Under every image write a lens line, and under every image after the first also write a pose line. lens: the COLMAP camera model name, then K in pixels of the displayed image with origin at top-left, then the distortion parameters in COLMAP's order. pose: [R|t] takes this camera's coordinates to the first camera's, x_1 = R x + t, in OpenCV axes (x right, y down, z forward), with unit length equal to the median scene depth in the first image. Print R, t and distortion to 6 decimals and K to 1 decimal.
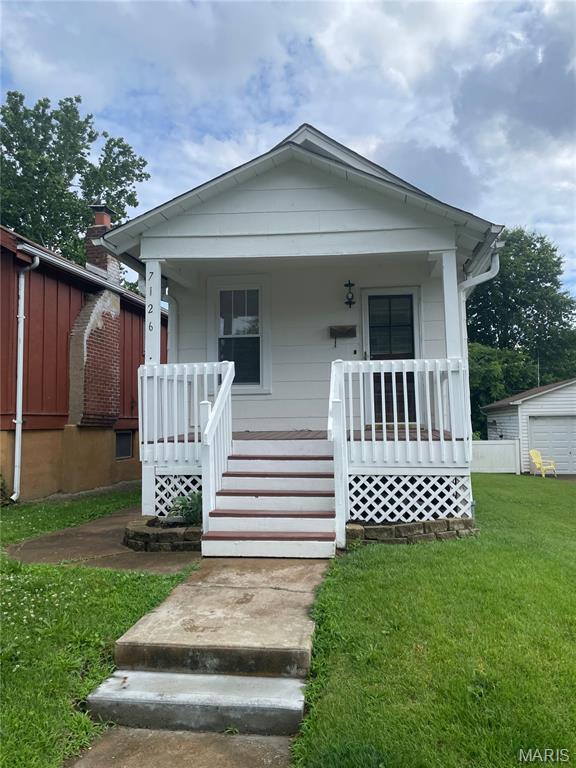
lens RADIAL K [[581.9, 0, 286.0], [0, 581.9, 388.6], [0, 0, 1]] dist [0.097106, -0.131392]
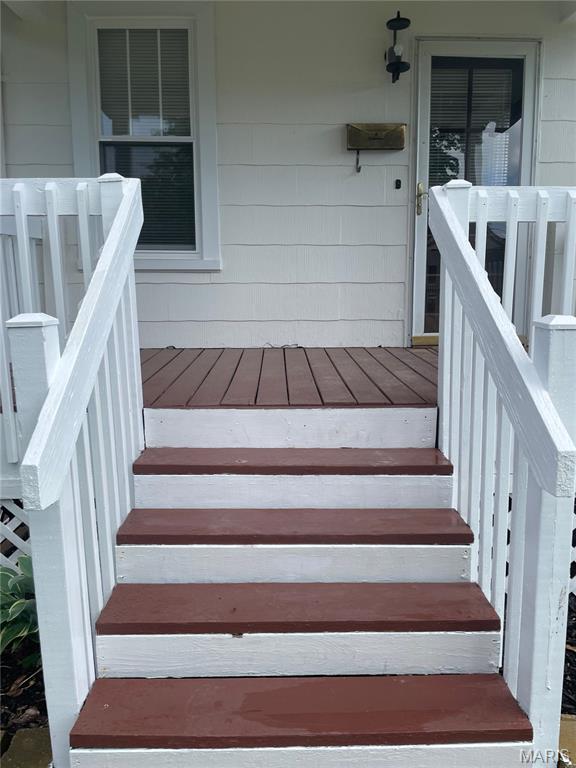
lens RADIAL K [[581.9, 0, 286.0], [0, 581.9, 388.6], [0, 0, 1]] dist [0.097106, -0.131392]
pose [[0.987553, -0.015174, 0.156553, -0.060350], [-0.019492, 0.975856, 0.217541, -0.003223], [-0.156074, -0.217885, 0.963414, 0.624580]]
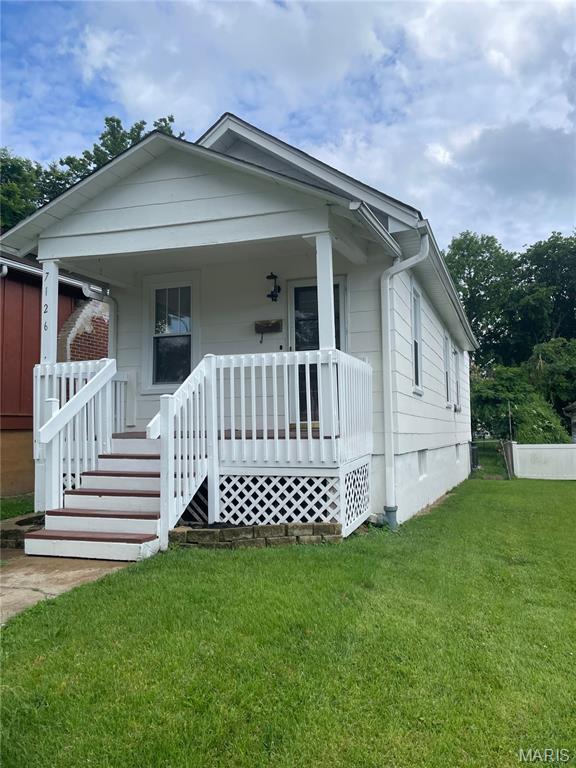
lens RADIAL K [[579.1, 0, 291.1], [0, 579.1, 393.4], [0, 0, 1]] dist [0.098142, -0.113931]
pose [[0.980670, -0.011946, -0.195303, 0.388228], [0.012192, 0.999926, 0.000059, 0.015435], [0.195287, -0.002439, 0.980743, 0.089254]]
